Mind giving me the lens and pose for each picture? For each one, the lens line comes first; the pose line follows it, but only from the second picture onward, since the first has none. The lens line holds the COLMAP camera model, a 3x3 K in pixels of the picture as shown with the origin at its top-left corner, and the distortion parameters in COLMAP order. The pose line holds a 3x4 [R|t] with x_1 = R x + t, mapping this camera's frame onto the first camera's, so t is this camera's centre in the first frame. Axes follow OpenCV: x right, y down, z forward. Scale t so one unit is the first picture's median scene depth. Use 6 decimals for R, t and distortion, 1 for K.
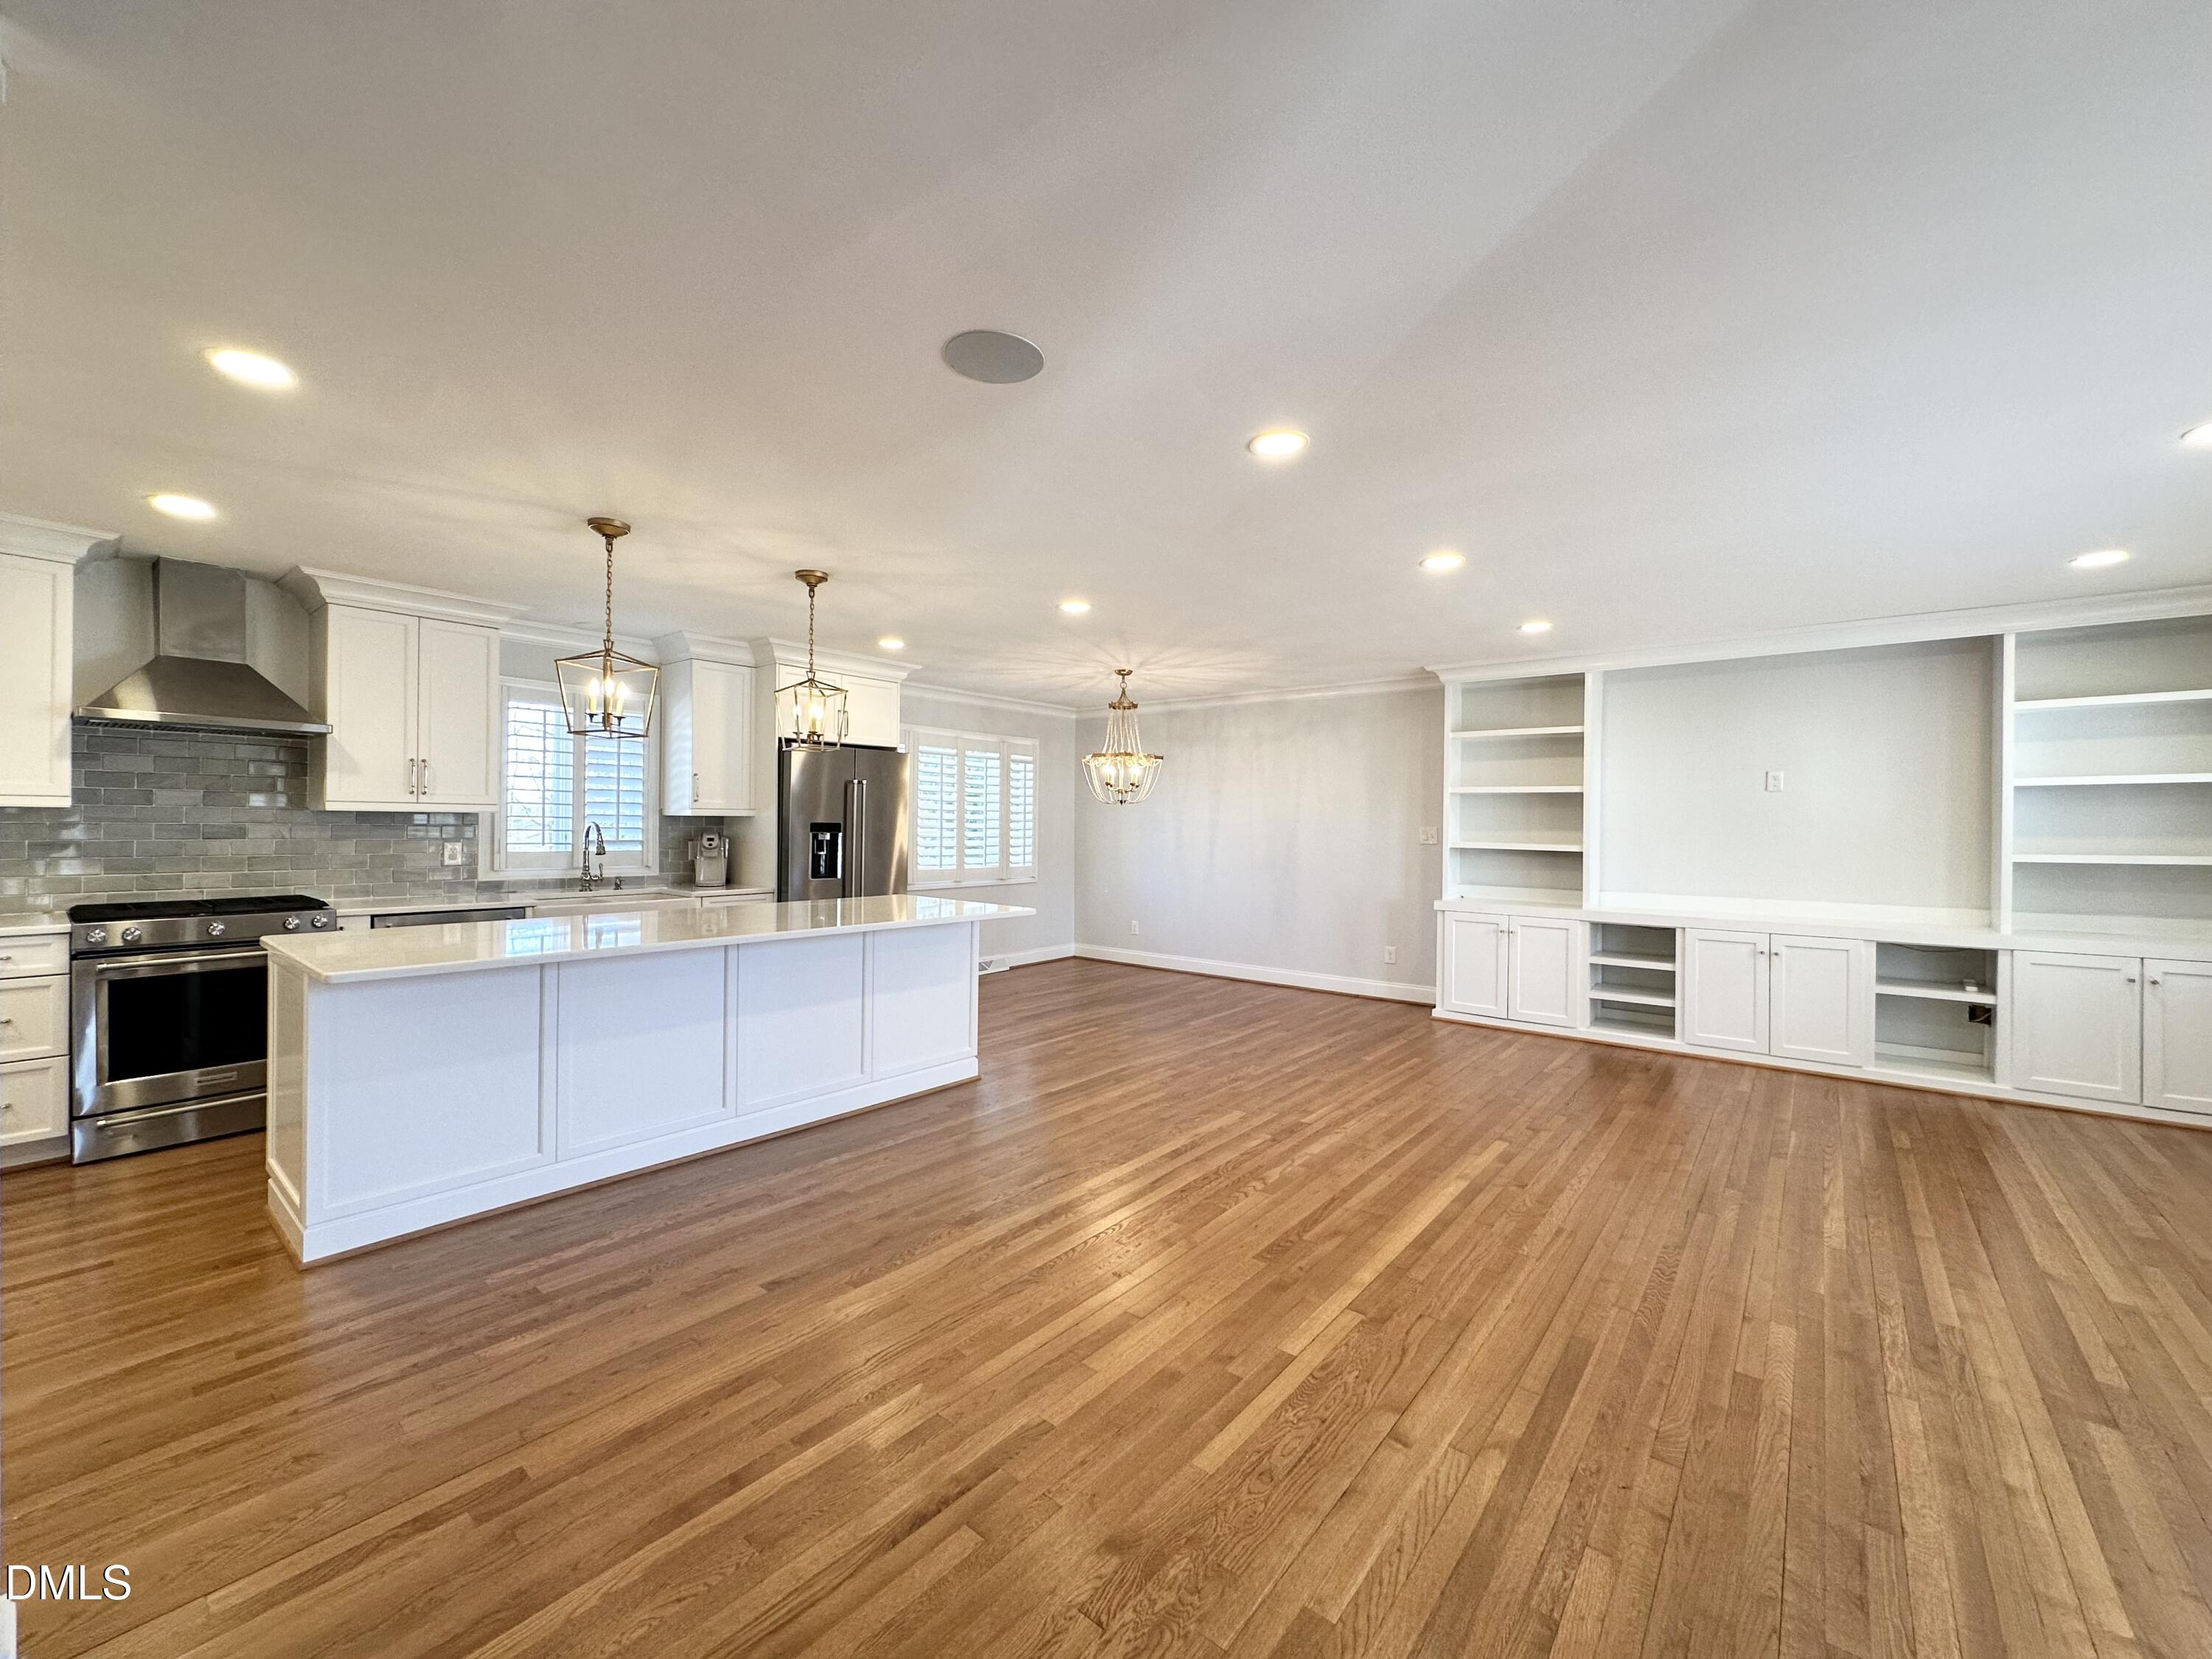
lens RADIAL K [[884.7, 0, 1104.1], [0, 884.7, 826.5], [0, 0, 1]] dist [-0.002117, 0.000606]
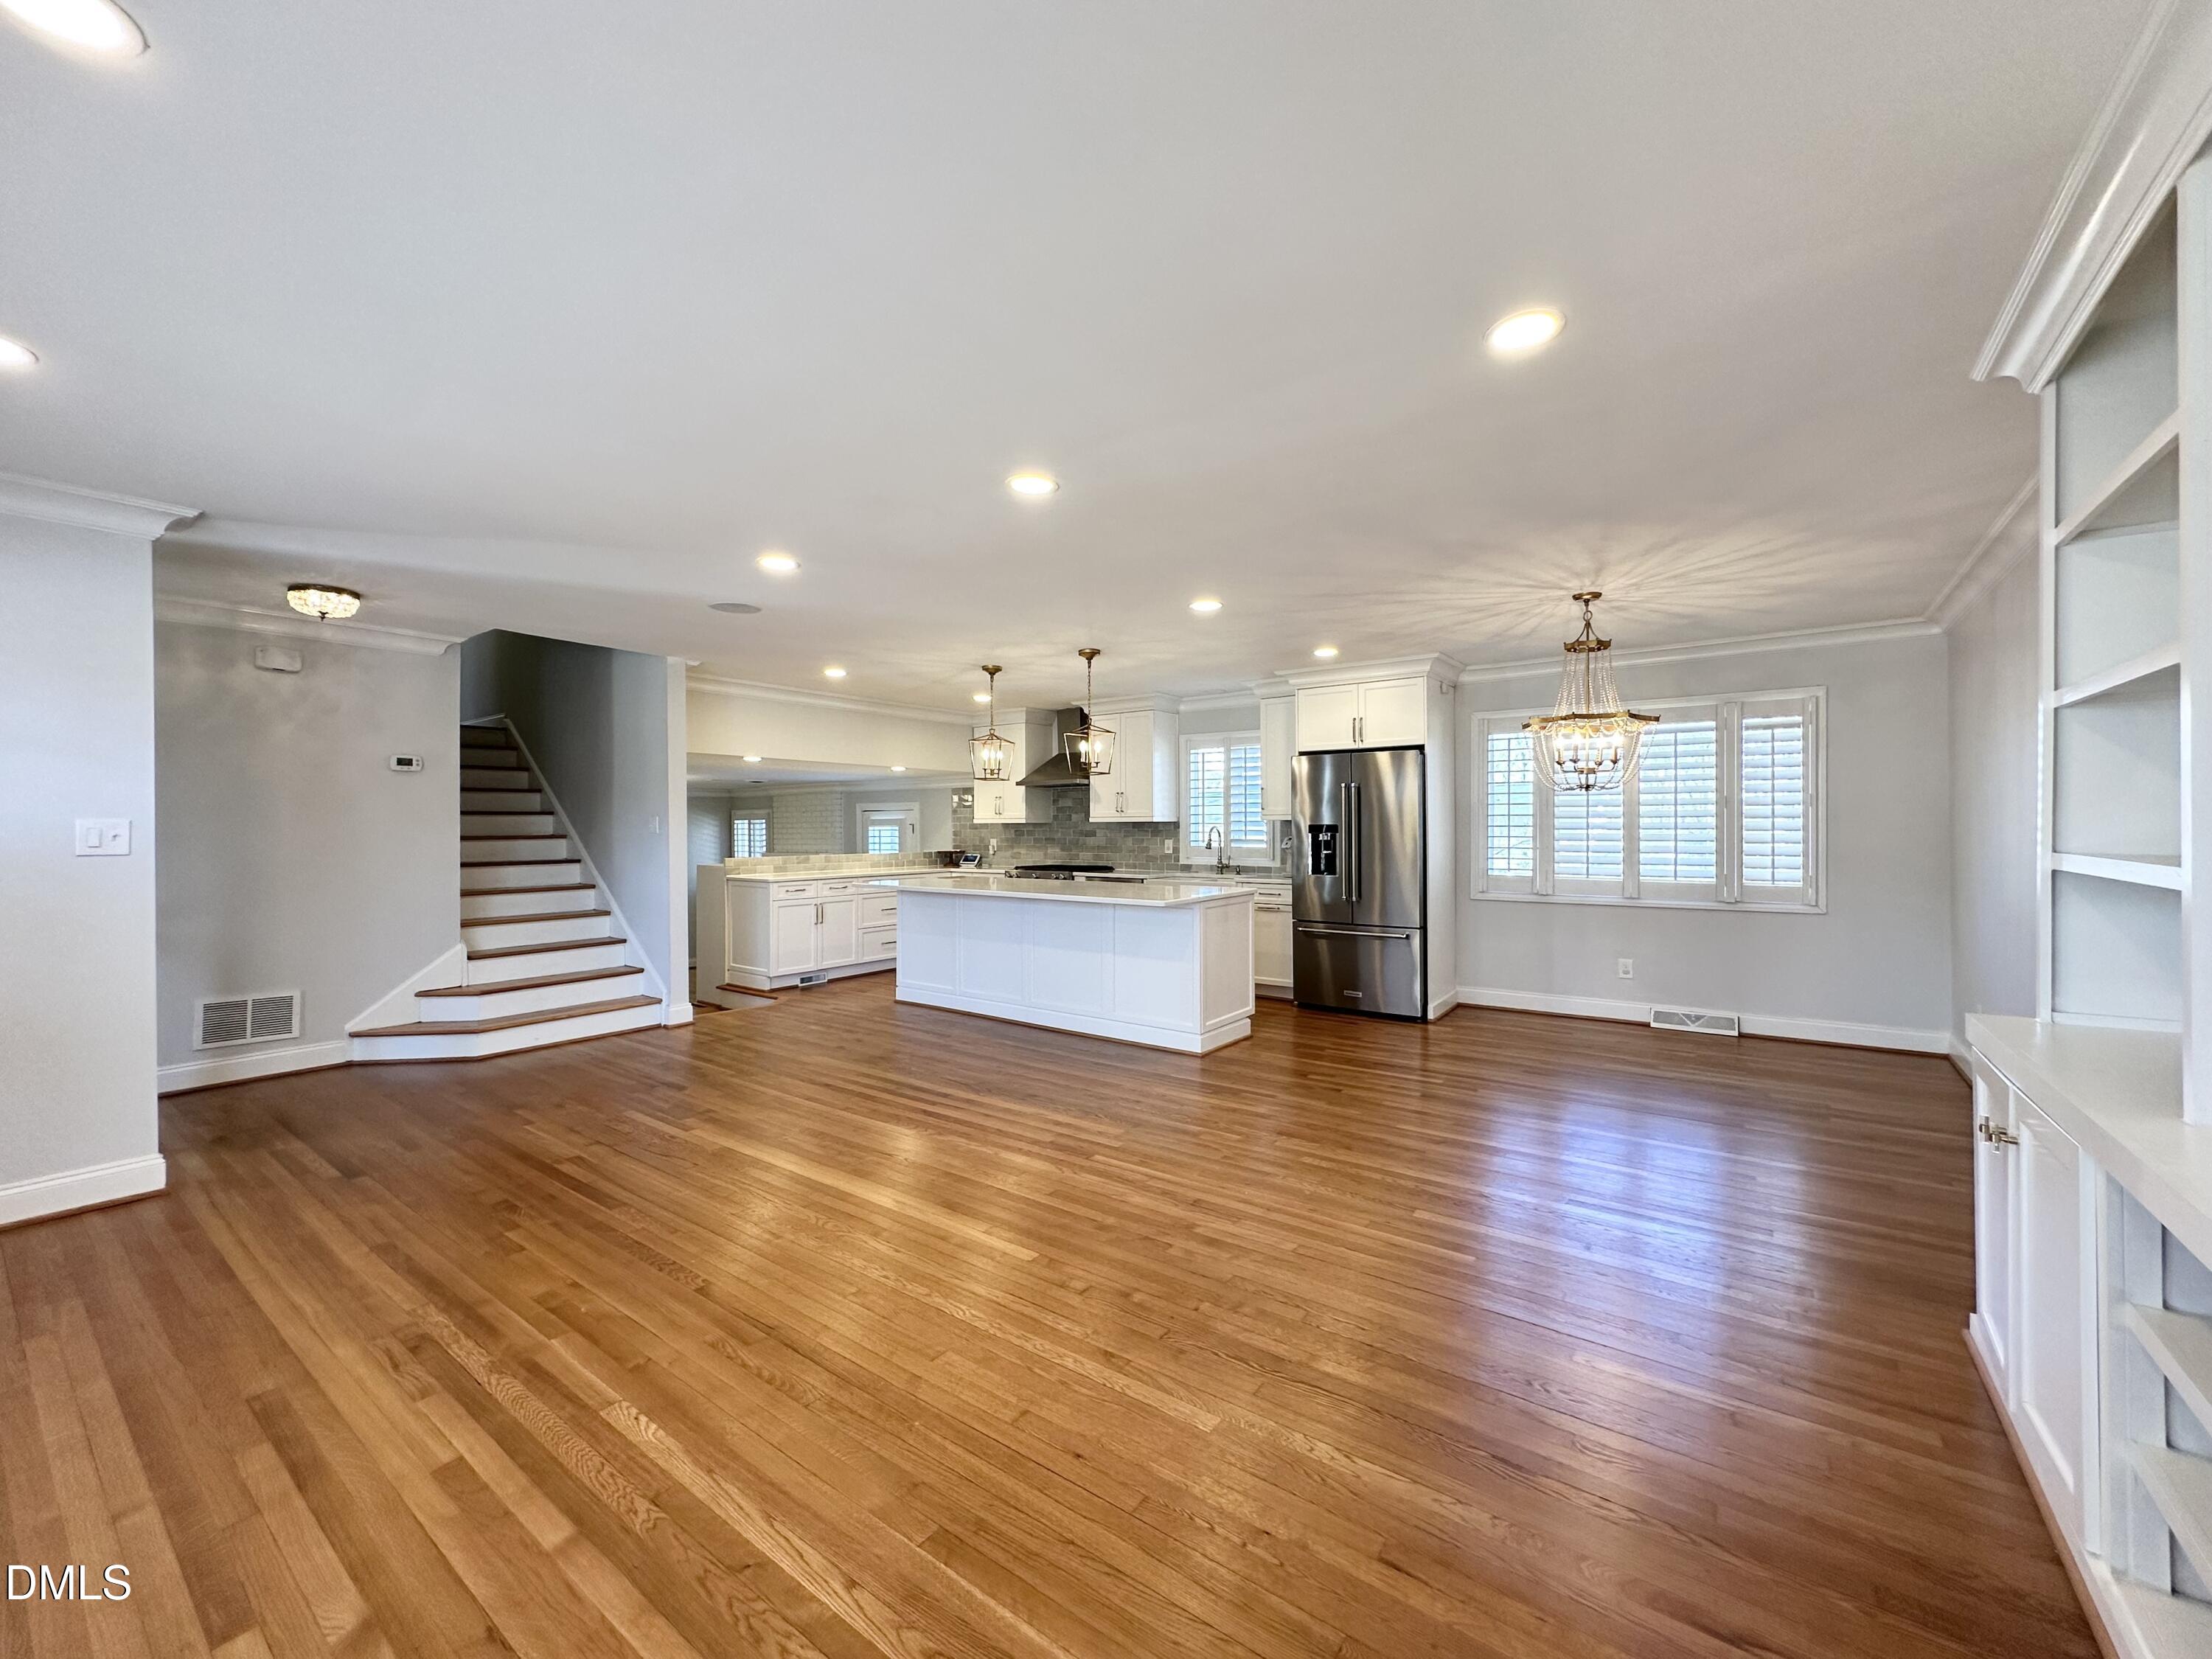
lens RADIAL K [[882.6, 0, 1101.9], [0, 882.6, 827.6], [0, 0, 1]] dist [0.000388, 0.000332]
pose [[0.046779, -0.011231, -0.998842, 0.863095], [0.002280, 0.999935, -0.011136, 0.012805], [0.998903, -0.001756, 0.046802, 0.753573]]
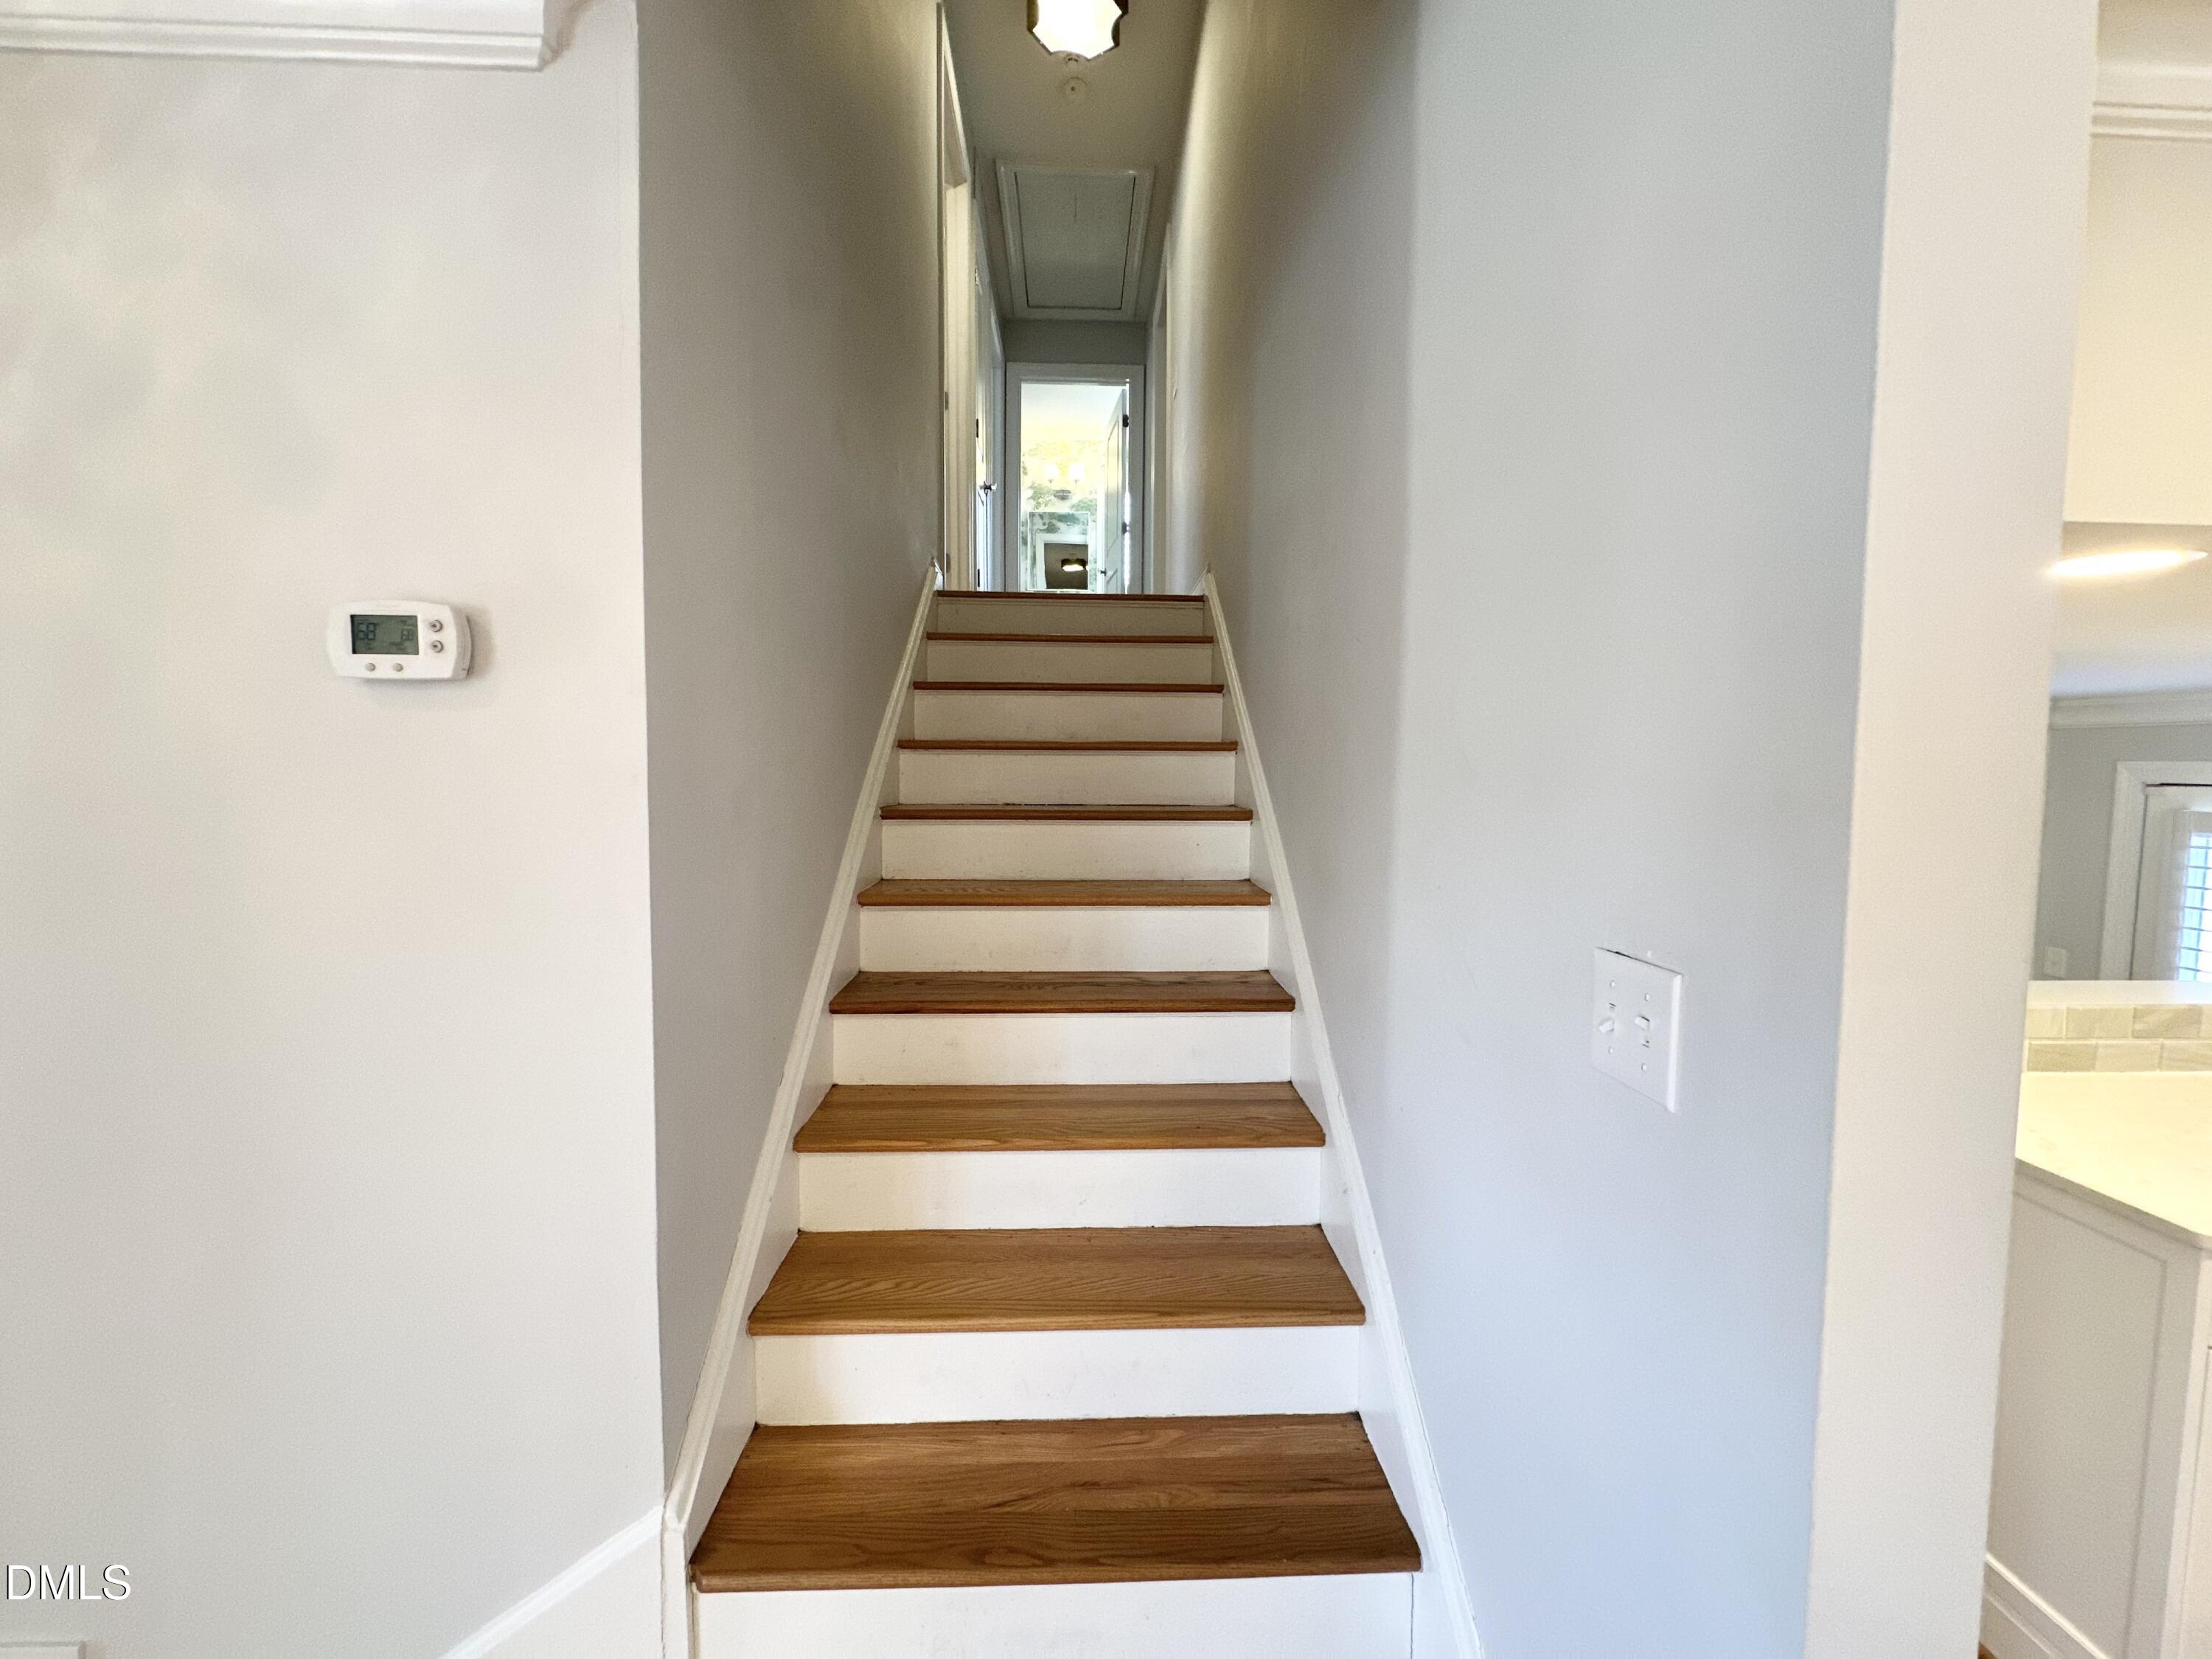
lens RADIAL K [[882.6, 0, 1101.9], [0, 882.6, 827.6], [0, 0, 1]] dist [0.000388, 0.000332]
pose [[-0.747080, 0.030885, -0.664016, -0.168084], [-0.016845, 0.997720, 0.065358, -0.047459], [0.664520, 0.060013, -0.744856, 0.262261]]
